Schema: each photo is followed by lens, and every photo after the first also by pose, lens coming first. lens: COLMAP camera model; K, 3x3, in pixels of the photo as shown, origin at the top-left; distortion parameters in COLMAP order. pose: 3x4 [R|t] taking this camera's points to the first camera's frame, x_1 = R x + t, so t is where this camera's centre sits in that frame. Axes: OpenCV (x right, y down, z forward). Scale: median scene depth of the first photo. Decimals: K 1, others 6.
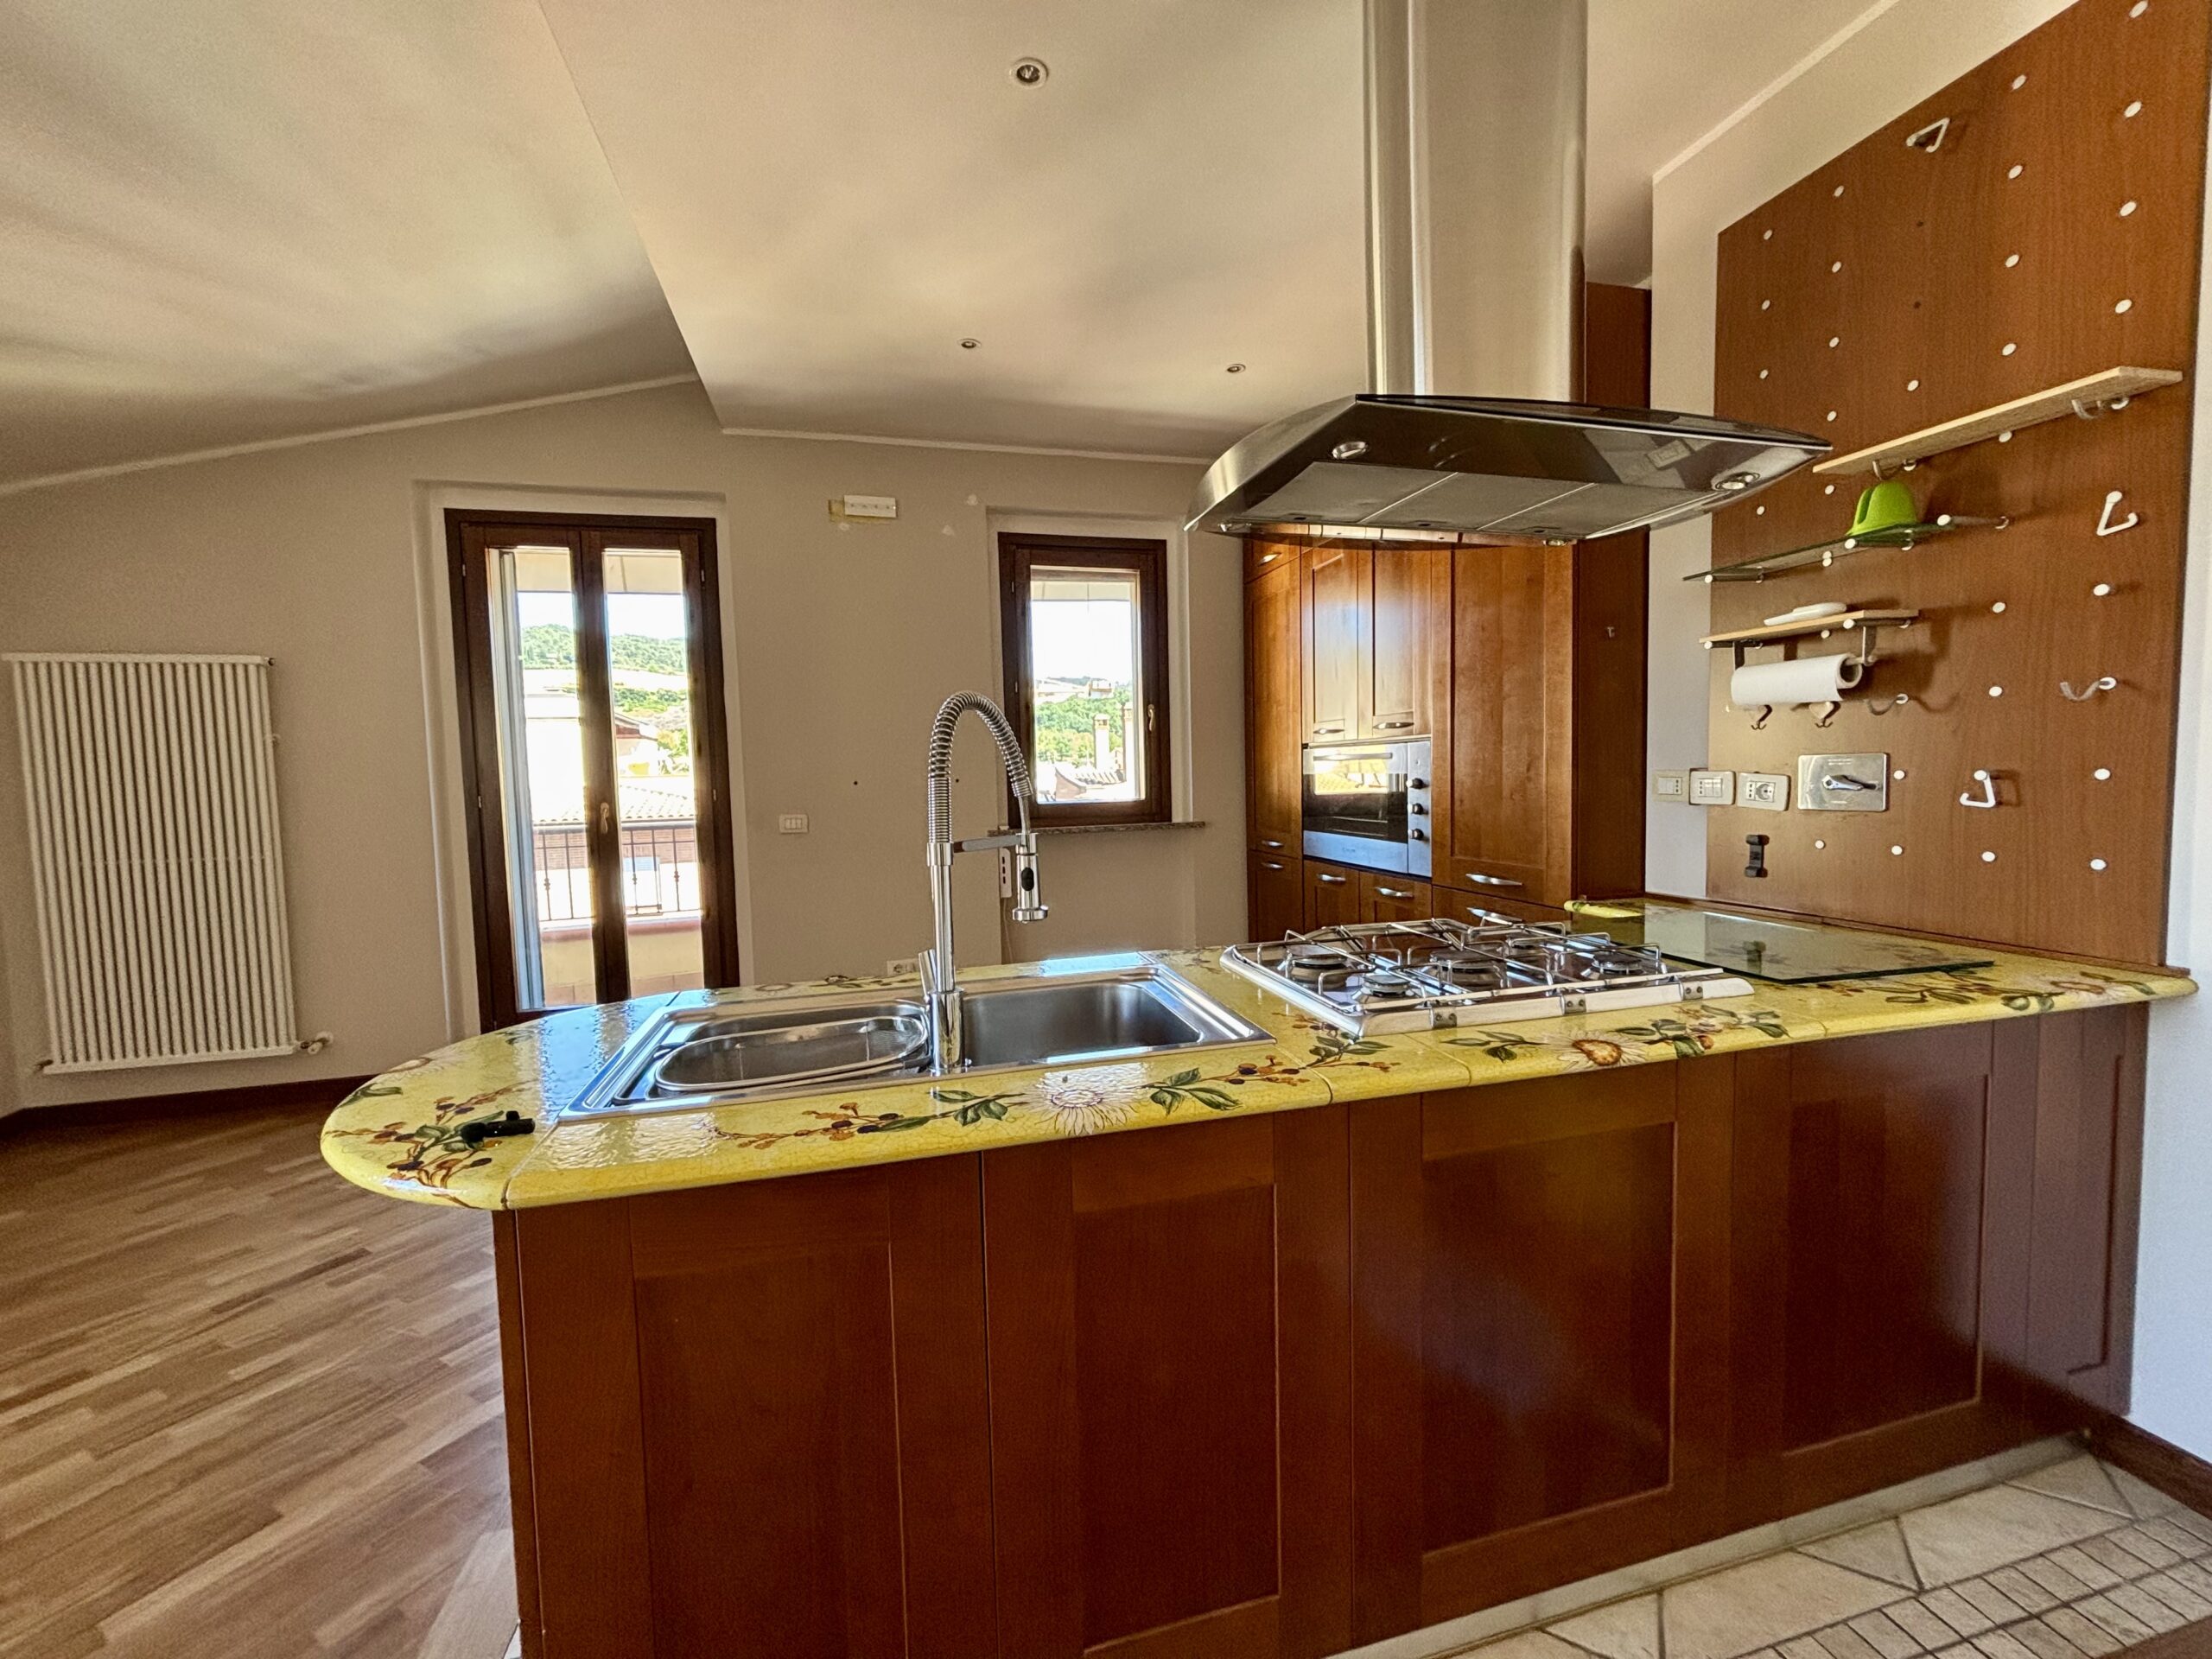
lens RADIAL K [[895.7, 0, 1102.1], [0, 895.7, 821.6], [0, 0, 1]] dist [-0.007936, 0.002116]
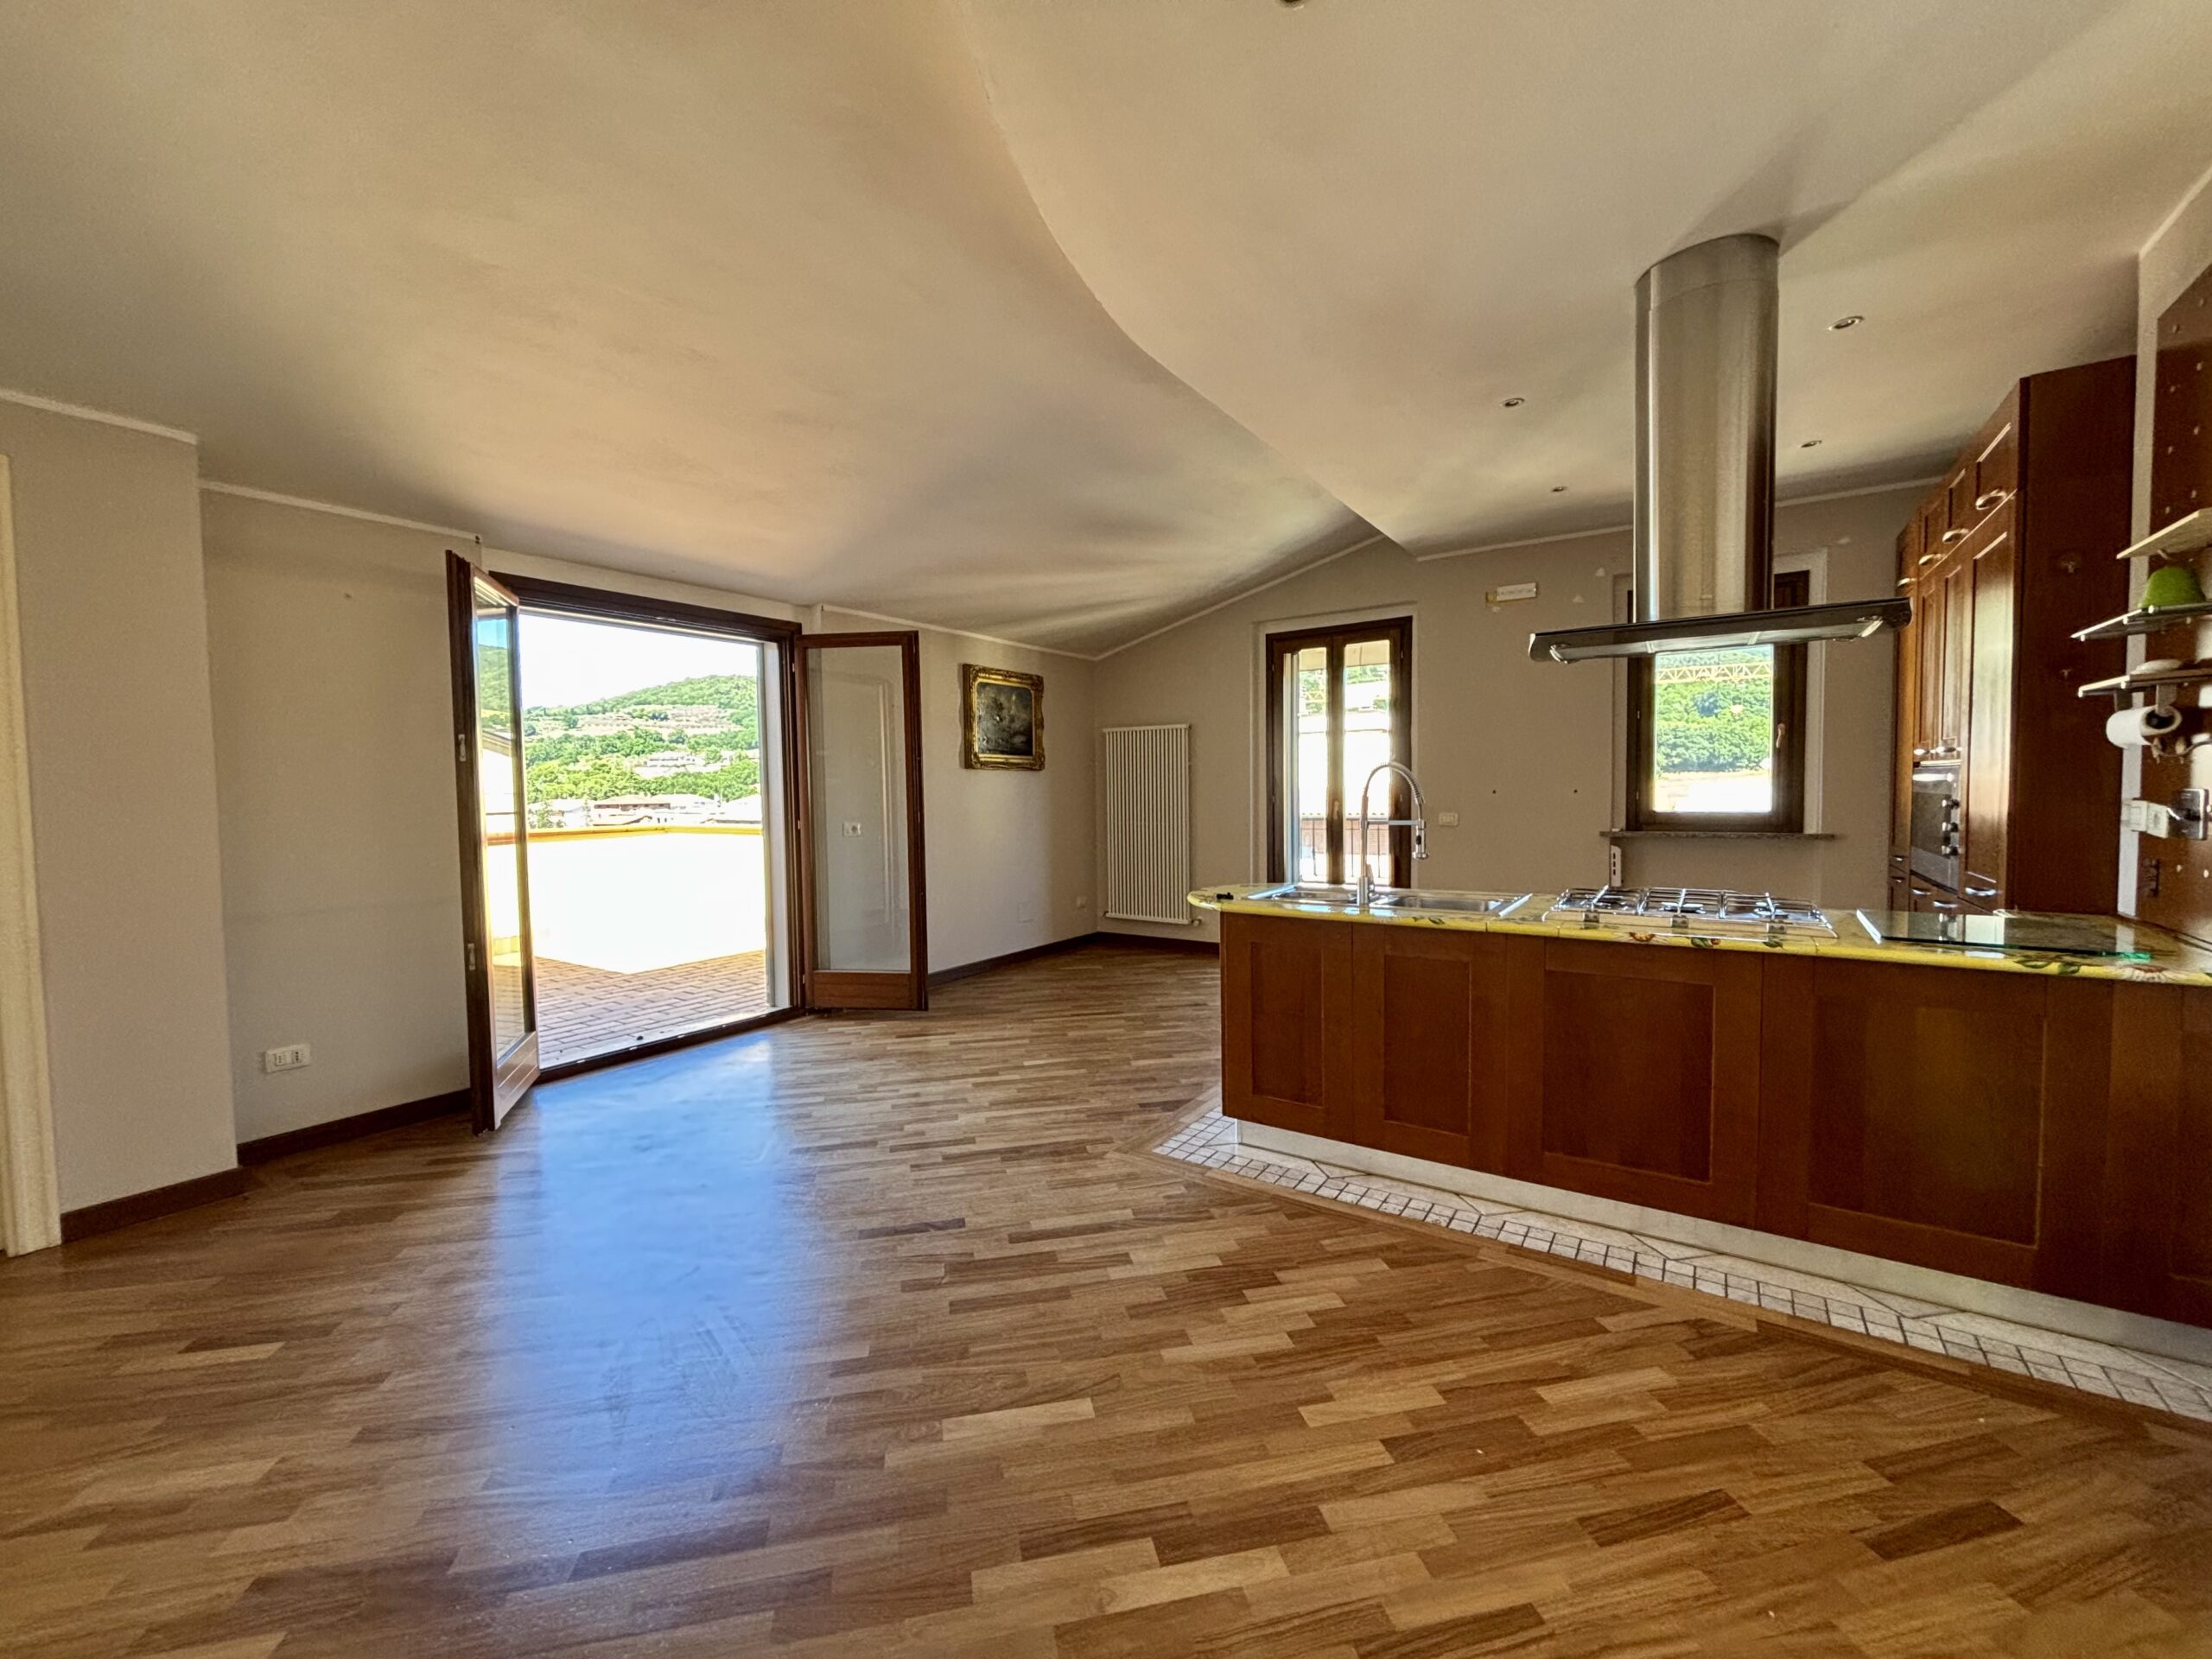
lens RADIAL K [[895.7, 0, 1103.1], [0, 895.7, 829.9], [0, 0, 1]] dist [-0.007936, 0.002116]
pose [[0.661477, 0.050042, -0.748294, 0.403362], [-0.043695, 0.998648, 0.028159, 0.003135], [0.748691, 0.014071, 0.662770, -0.420736]]
